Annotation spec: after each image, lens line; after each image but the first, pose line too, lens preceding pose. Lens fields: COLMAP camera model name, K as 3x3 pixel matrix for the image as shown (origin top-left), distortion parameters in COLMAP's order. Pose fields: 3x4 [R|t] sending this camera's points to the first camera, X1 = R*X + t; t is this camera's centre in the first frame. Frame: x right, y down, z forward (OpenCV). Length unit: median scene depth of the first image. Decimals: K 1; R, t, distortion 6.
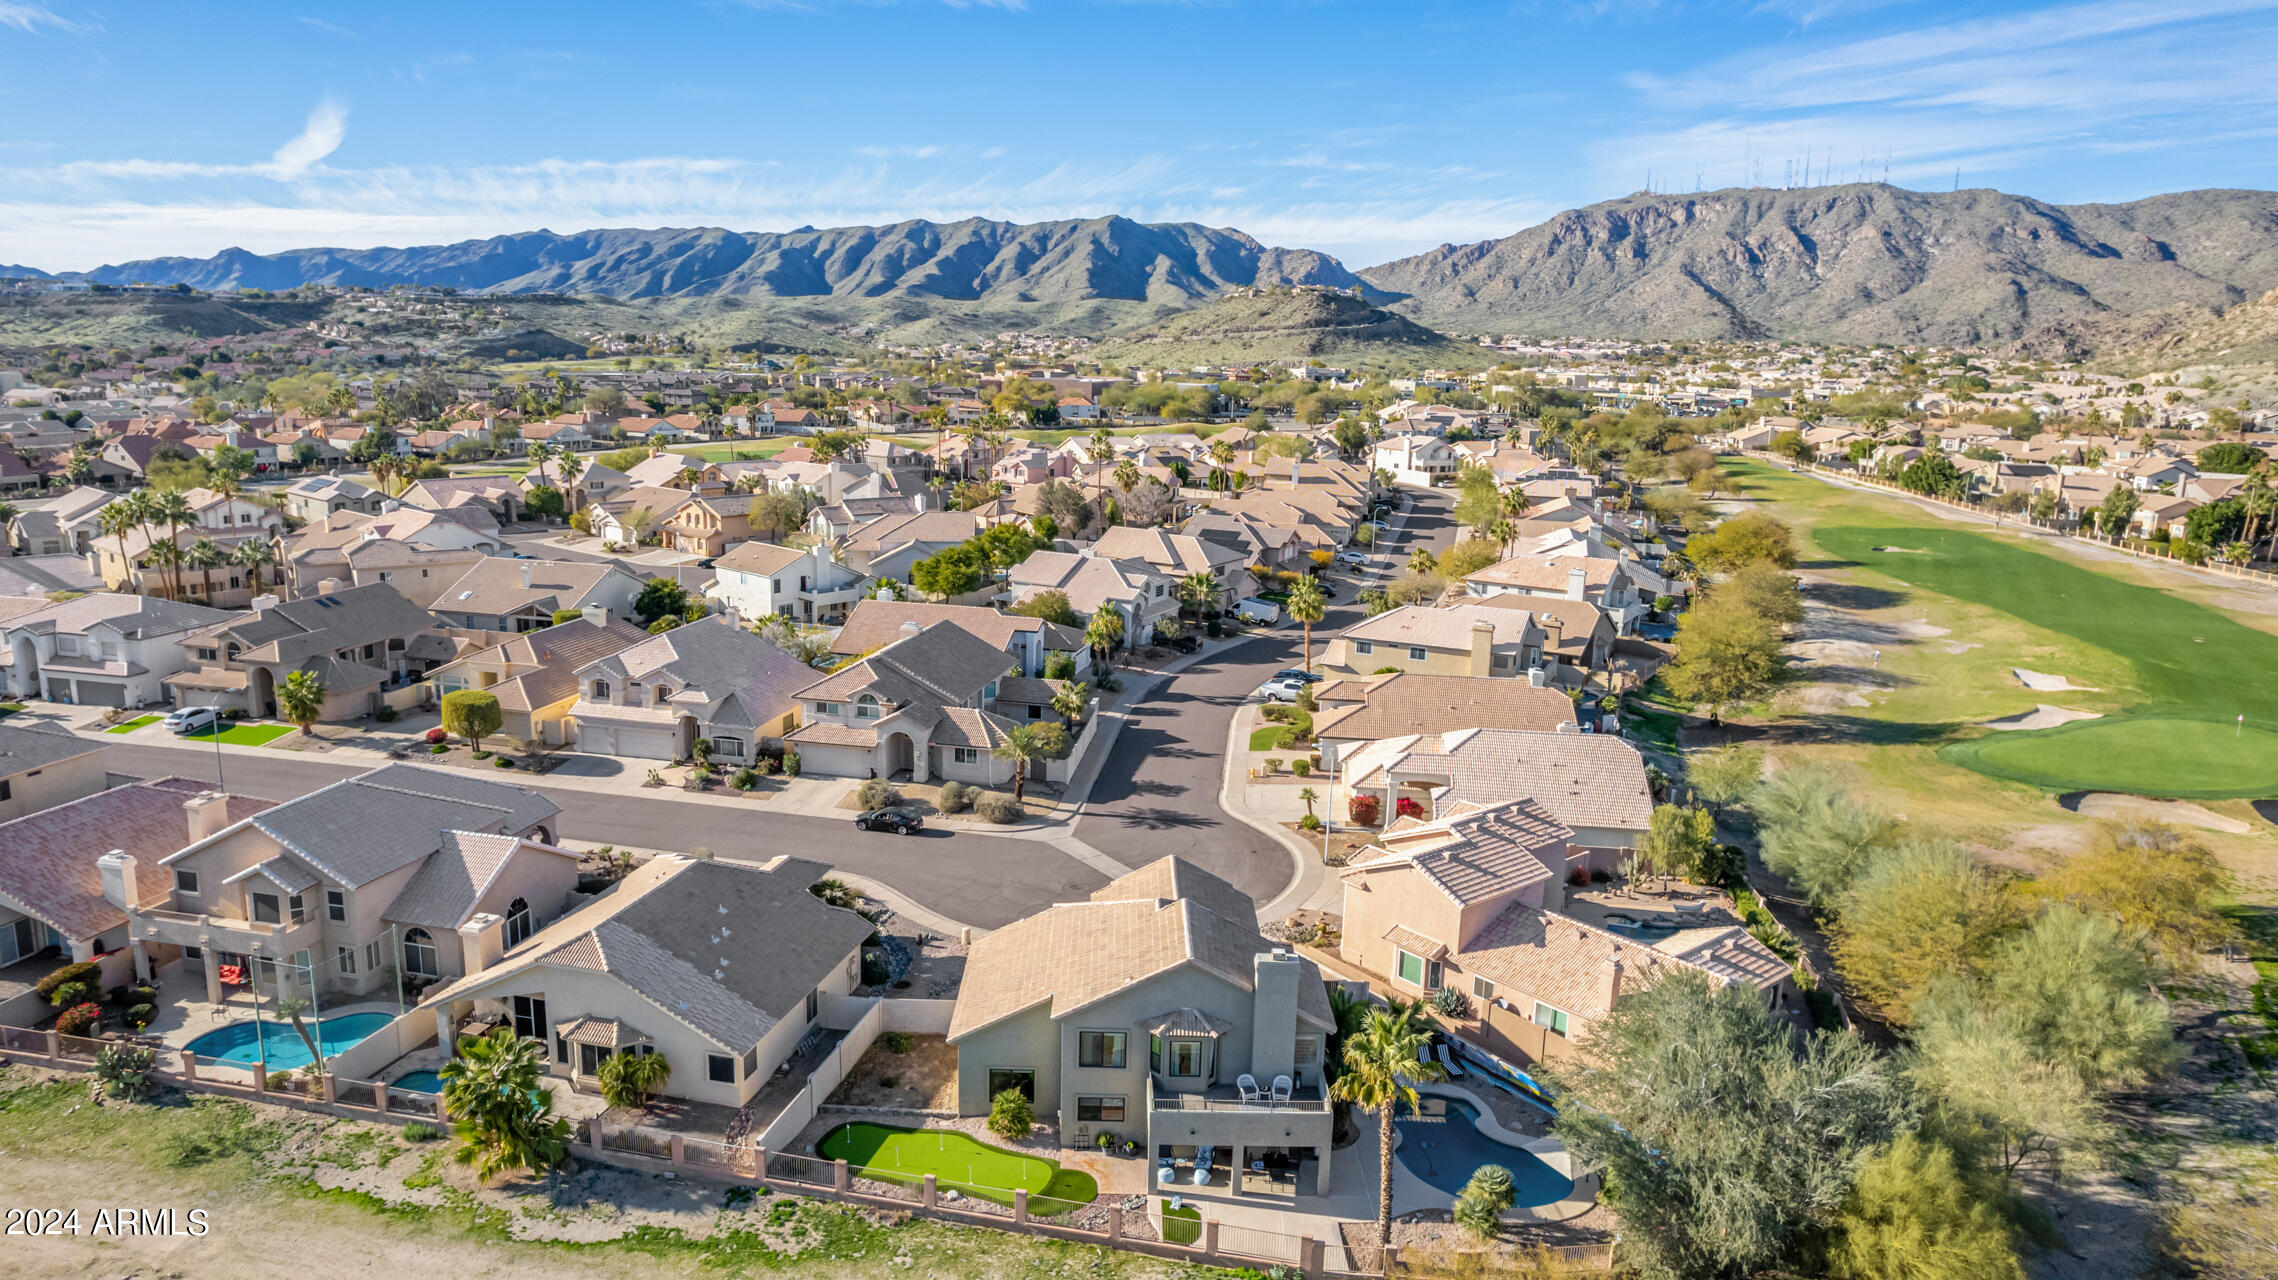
lens RADIAL K [[1545.1, 0, 1153.3], [0, 1545.1, 635.3], [0, 0, 1]] dist [-0.071315, 0.076326]
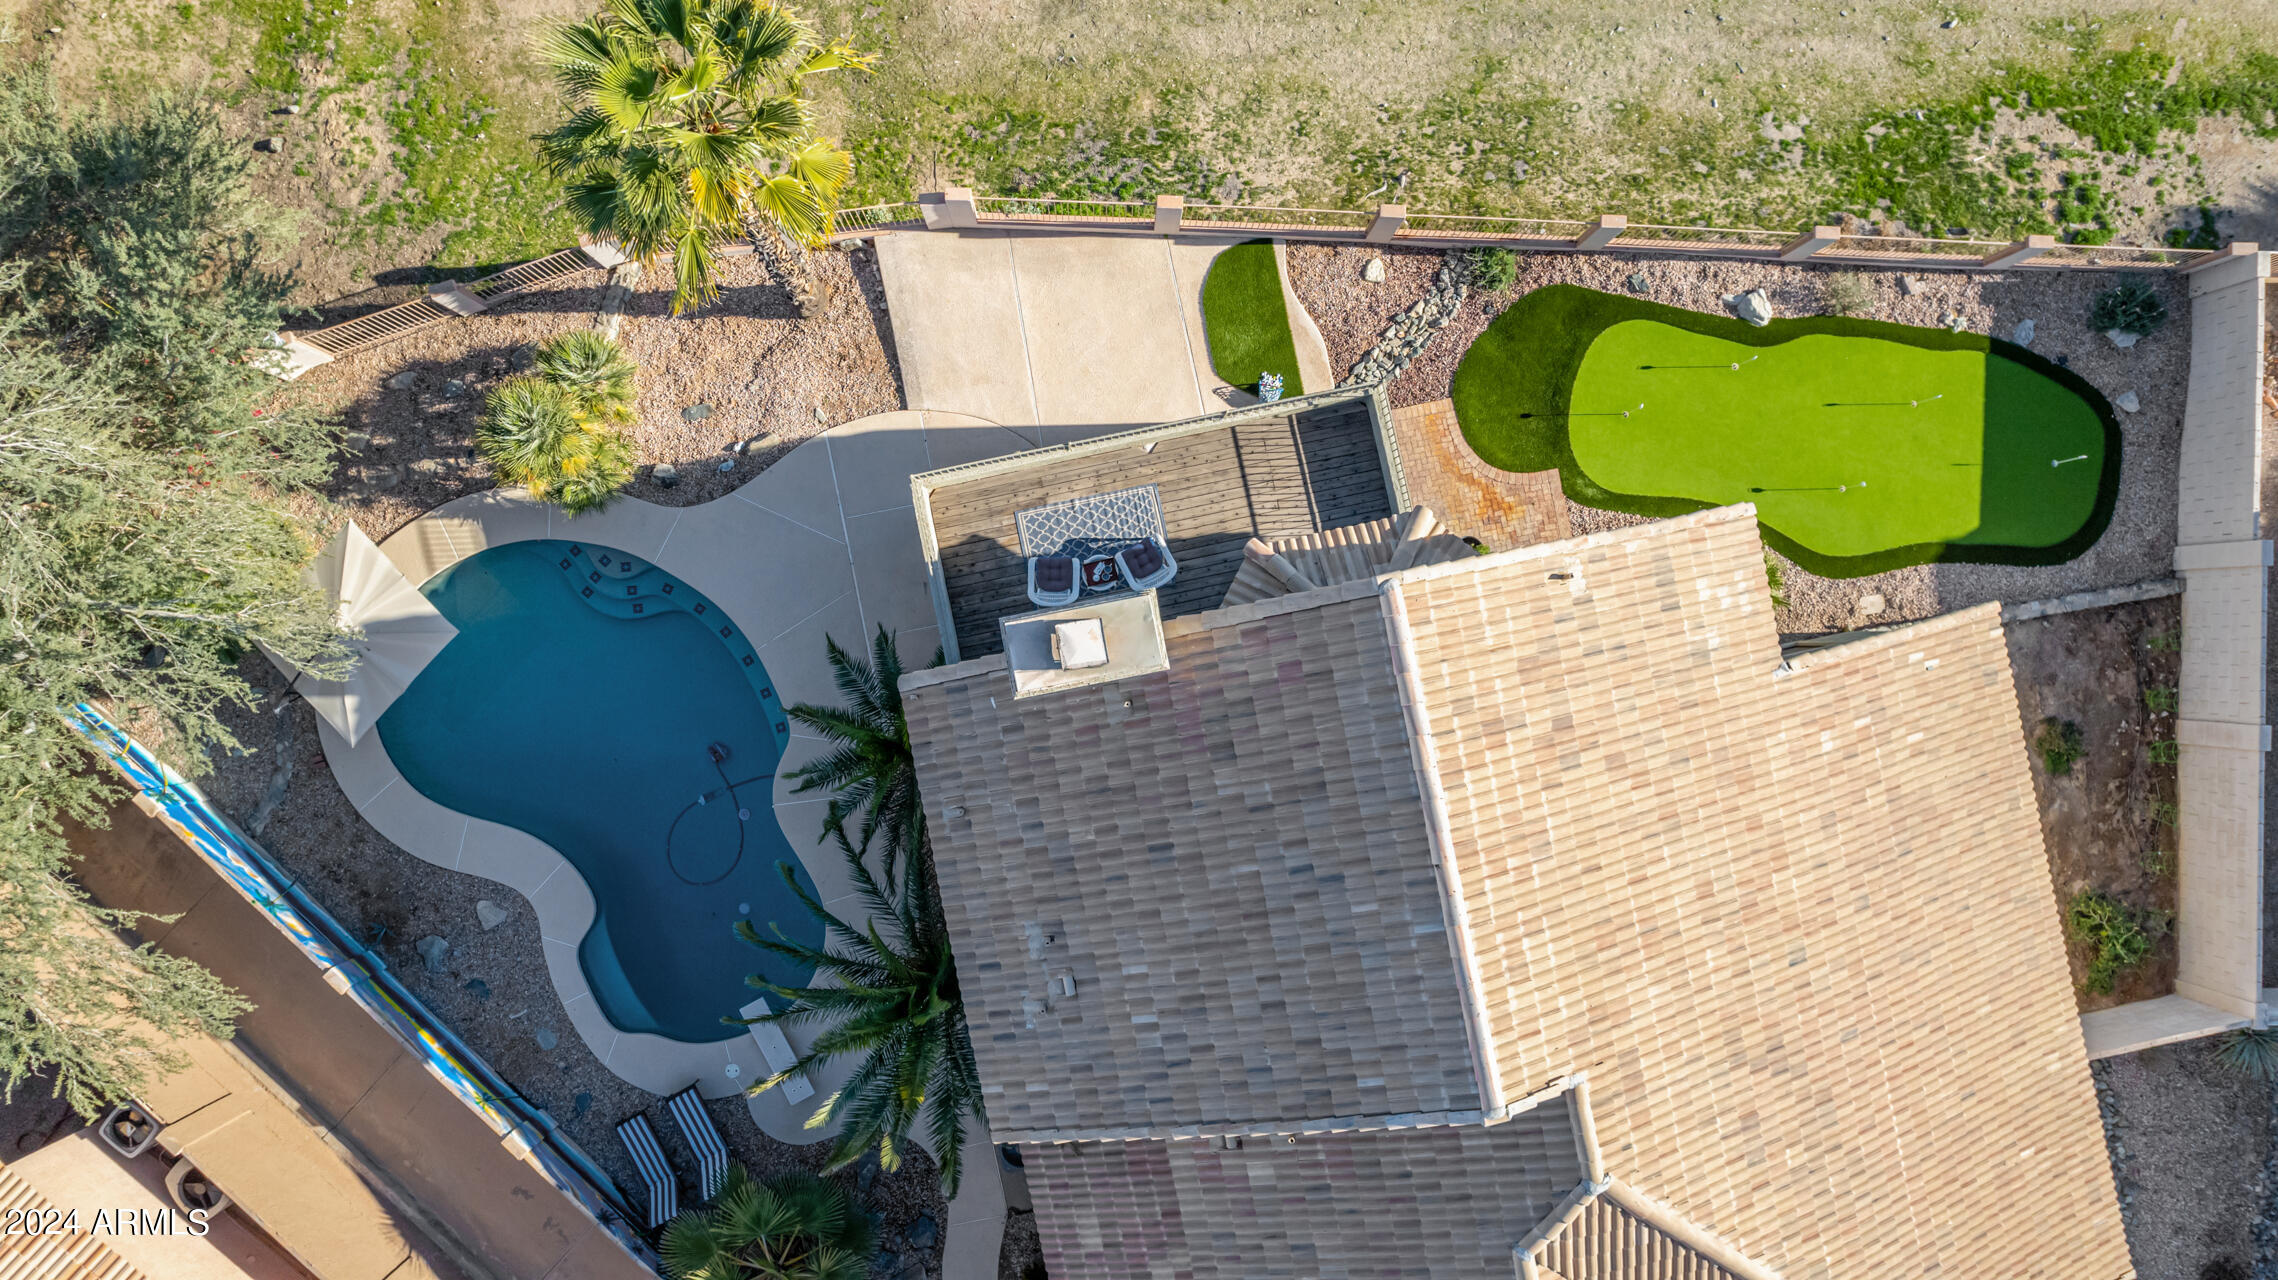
lens RADIAL K [[1545.1, 0, 1153.3], [0, 1545.1, 635.3], [0, 0, 1]] dist [-0.071315, 0.076326]
pose [[-0.982890, 0.173671, -0.061360, 0.010460], [-0.097335, -0.206916, 0.973505, -0.008998], [0.156373, 0.962821, 0.220280, 0.114422]]
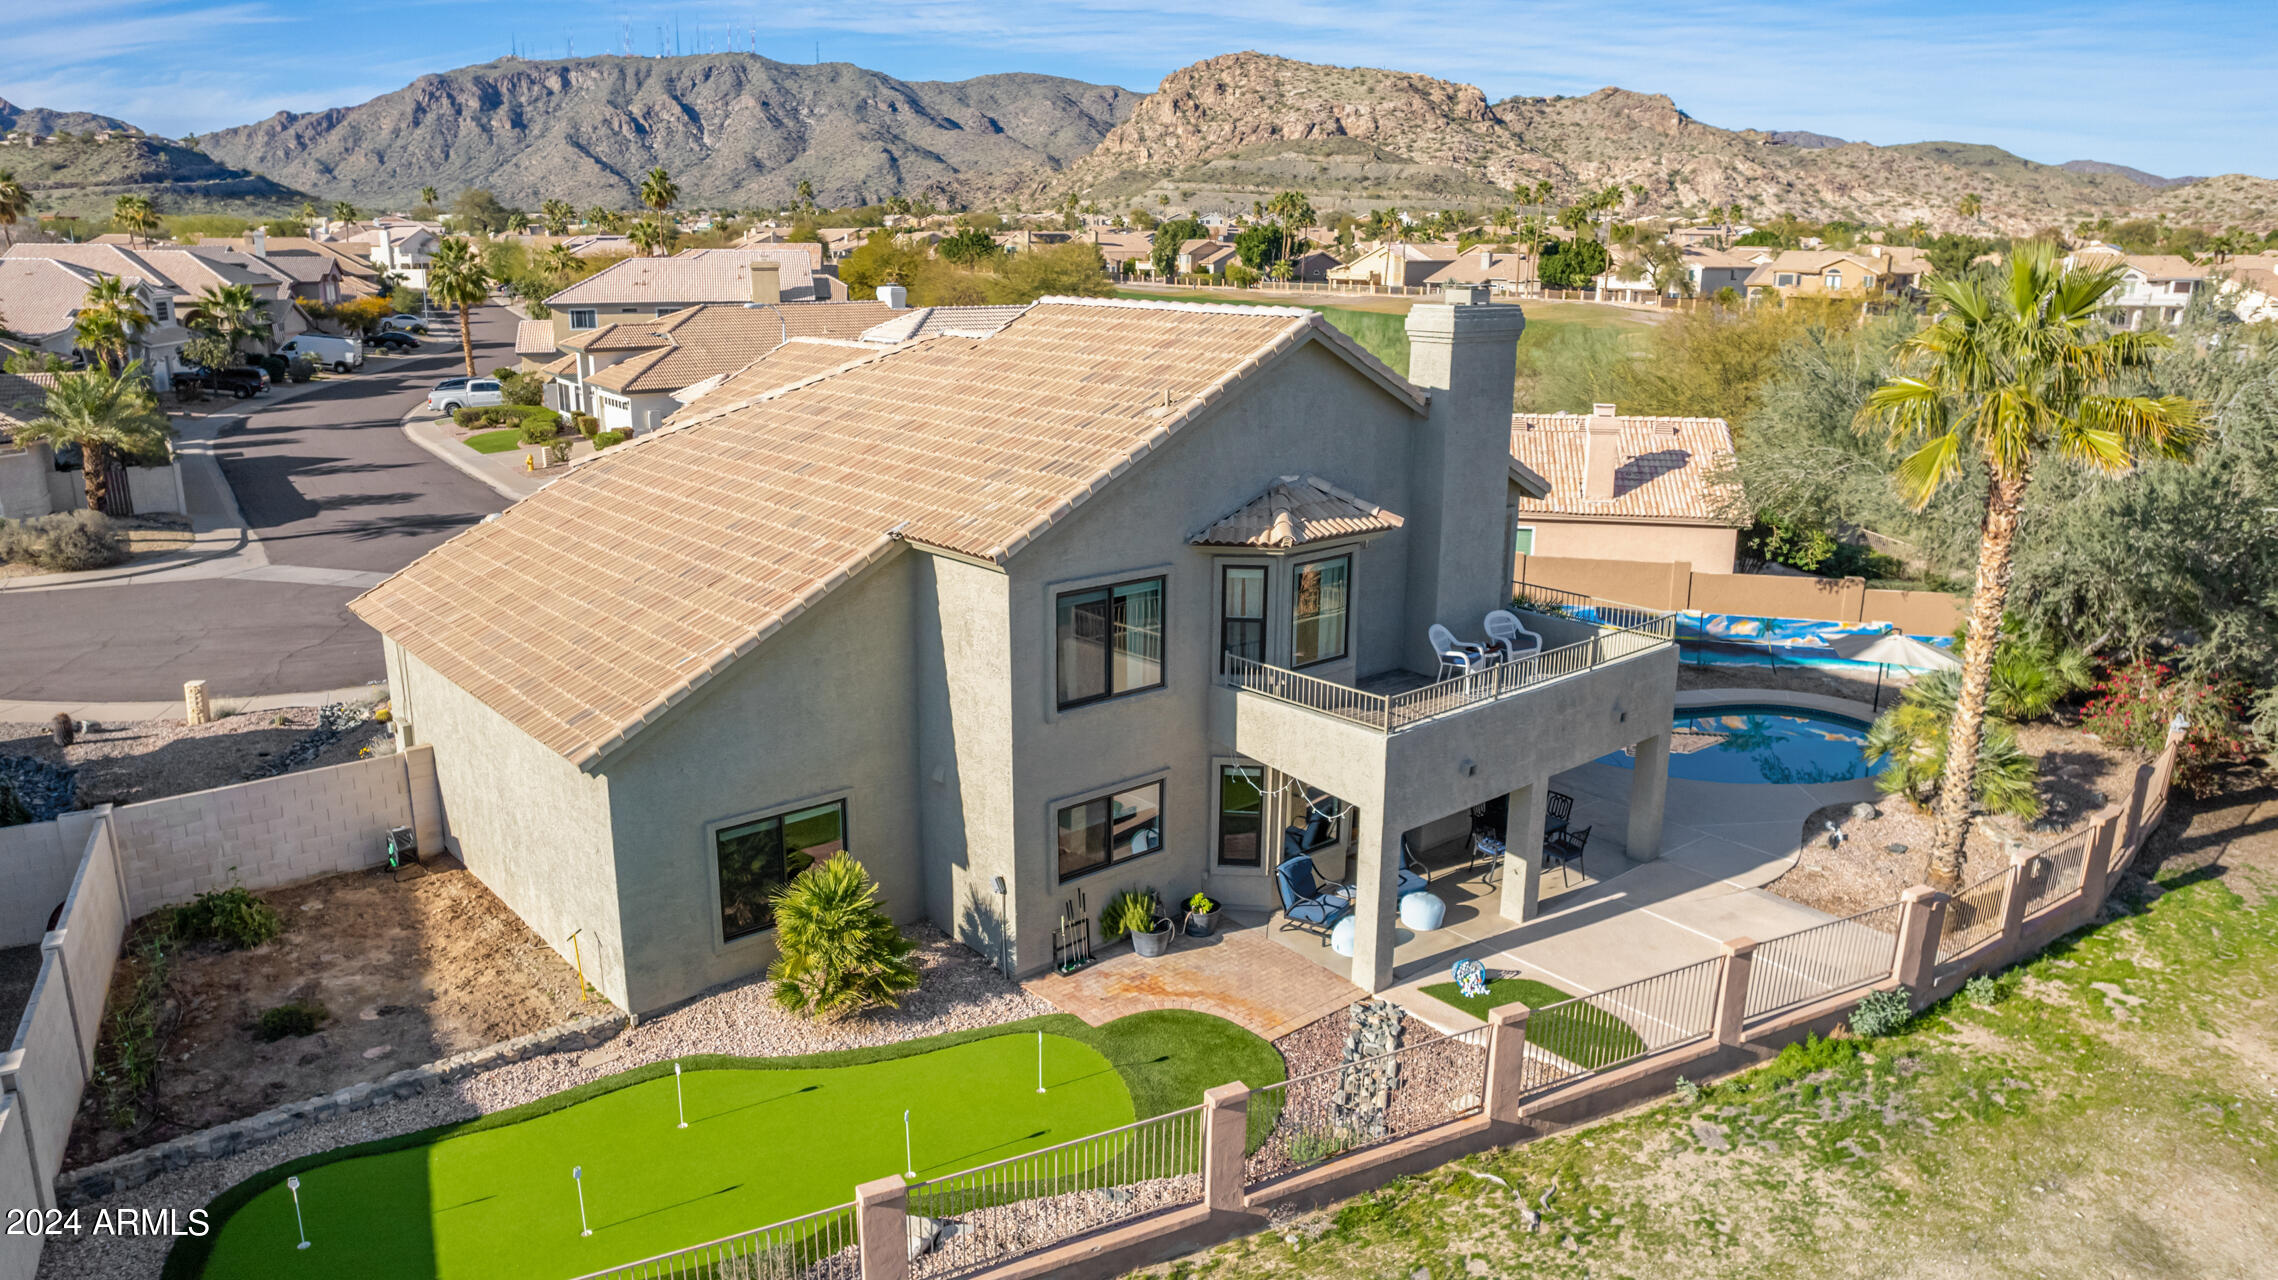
lens RADIAL K [[1582.2, 0, 1151.3], [0, 1582.2, 603.7], [0, 0, 1]] dist [-0.107129, 0.100123]
pose [[0.760488, -0.173115, 0.625851, -0.028984], [0.161234, 0.983966, 0.076253, 0.029654], [-0.629016, 0.042919, 0.776206, 0.091299]]
